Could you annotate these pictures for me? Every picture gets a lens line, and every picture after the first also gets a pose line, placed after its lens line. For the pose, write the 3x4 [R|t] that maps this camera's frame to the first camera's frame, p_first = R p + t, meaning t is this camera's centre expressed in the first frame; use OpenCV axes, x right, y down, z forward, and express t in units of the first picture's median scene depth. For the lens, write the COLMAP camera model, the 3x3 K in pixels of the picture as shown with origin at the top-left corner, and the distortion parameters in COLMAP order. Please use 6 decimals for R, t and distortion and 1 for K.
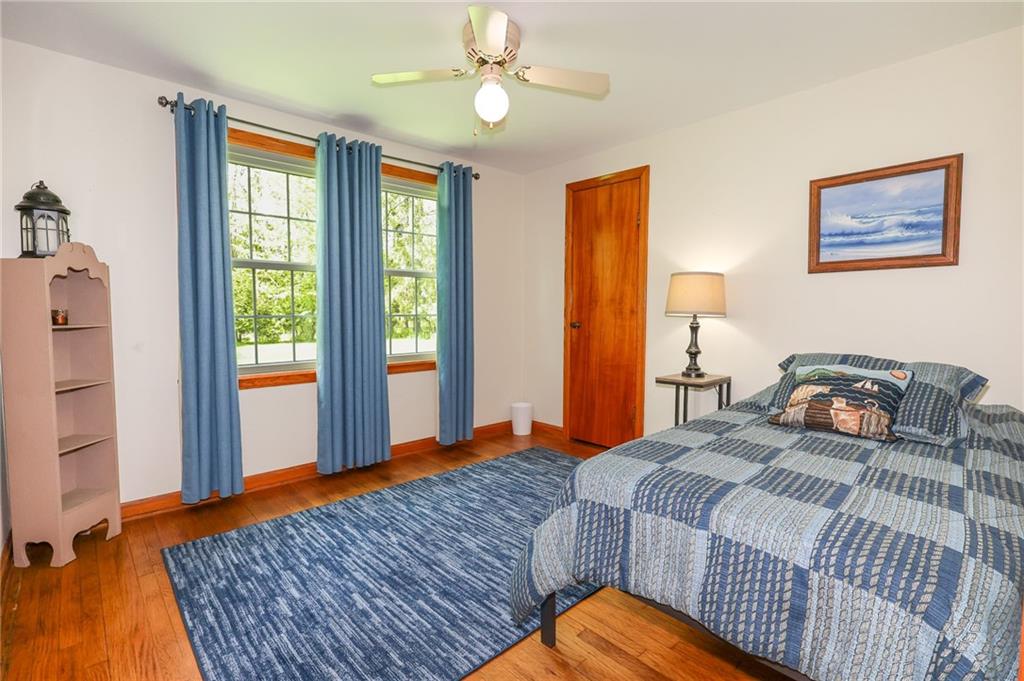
lens RADIAL K [[474.9, 0, 508.1], [0, 474.9, 334.0], [0, 0, 1]] dist [-0.001885, 0.000155]
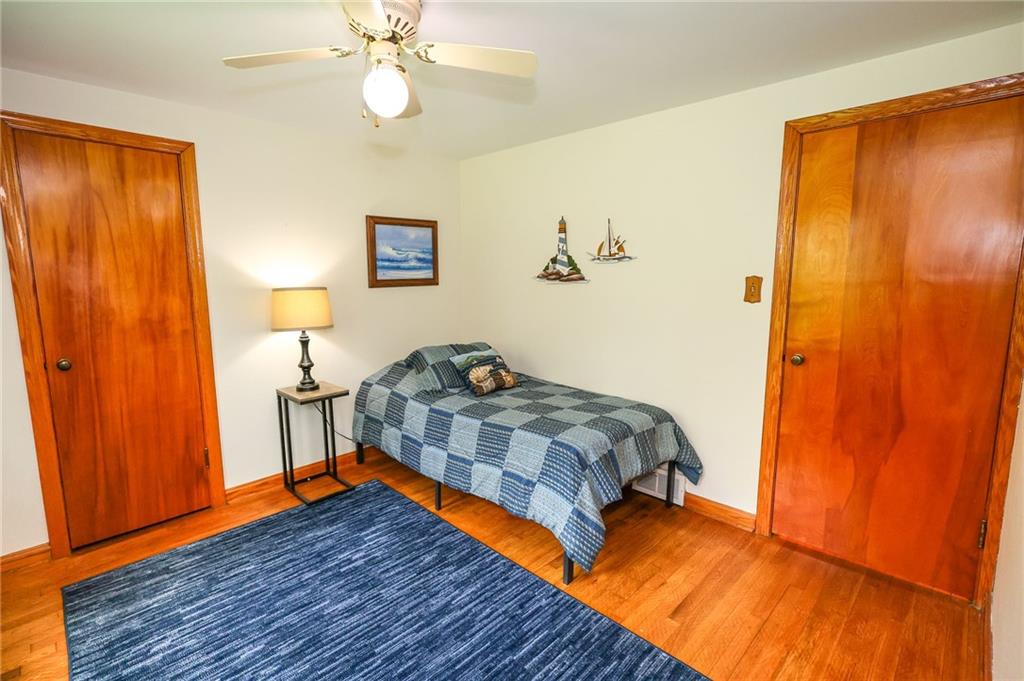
lens RADIAL K [[474.9, 0, 507.4], [0, 474.9, 339.5], [0, 0, 1]] dist [-0.001885, 0.000155]
pose [[-0.032868, -0.137165, 0.990003, -0.706187], [0.064241, 0.988200, 0.139048, -0.150234], [-0.997393, 0.068169, -0.023669, 0.692163]]
